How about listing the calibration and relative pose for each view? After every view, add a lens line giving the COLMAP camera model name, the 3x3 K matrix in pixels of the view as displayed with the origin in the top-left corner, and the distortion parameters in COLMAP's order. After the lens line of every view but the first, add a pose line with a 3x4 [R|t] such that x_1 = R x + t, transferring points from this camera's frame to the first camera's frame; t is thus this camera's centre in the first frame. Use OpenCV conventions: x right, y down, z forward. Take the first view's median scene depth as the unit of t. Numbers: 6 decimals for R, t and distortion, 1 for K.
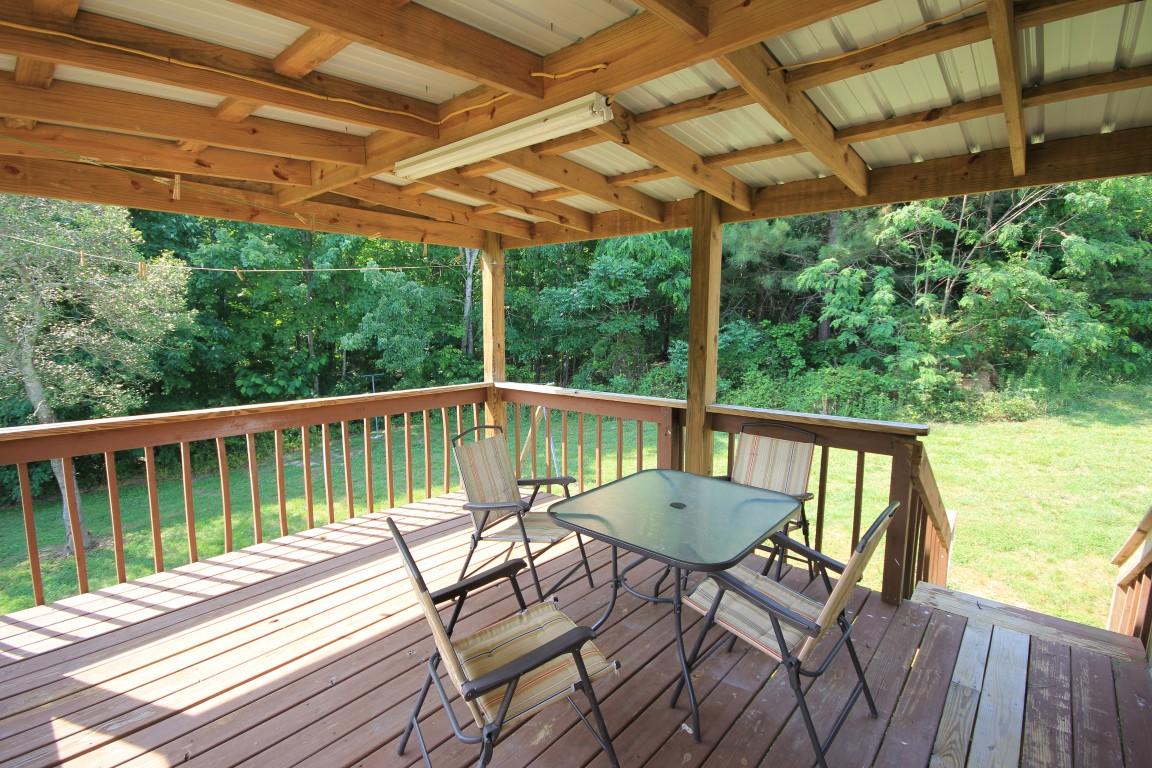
lens RADIAL K [[536.0, 0, 583.1], [0, 536.0, 384.6], [0, 0, 1]] dist [0.008223, -0.009356]
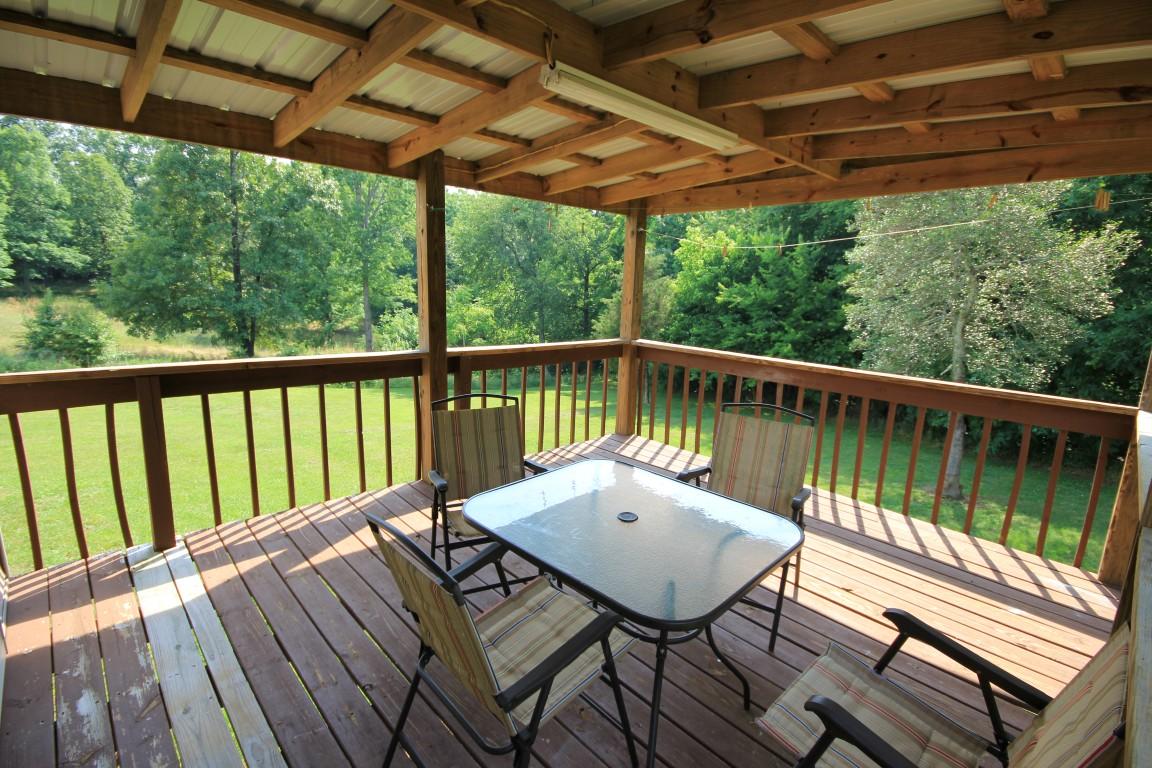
lens RADIAL K [[536.0, 0, 582.4], [0, 536.0, 387.4], [0, 0, 1]] dist [0.008223, -0.009356]
pose [[-0.085059, 0.185693, -0.978919, 0.285369], [-0.139226, 0.970626, 0.196218, -0.036361], [0.986601, 0.152981, -0.056707, 0.302338]]
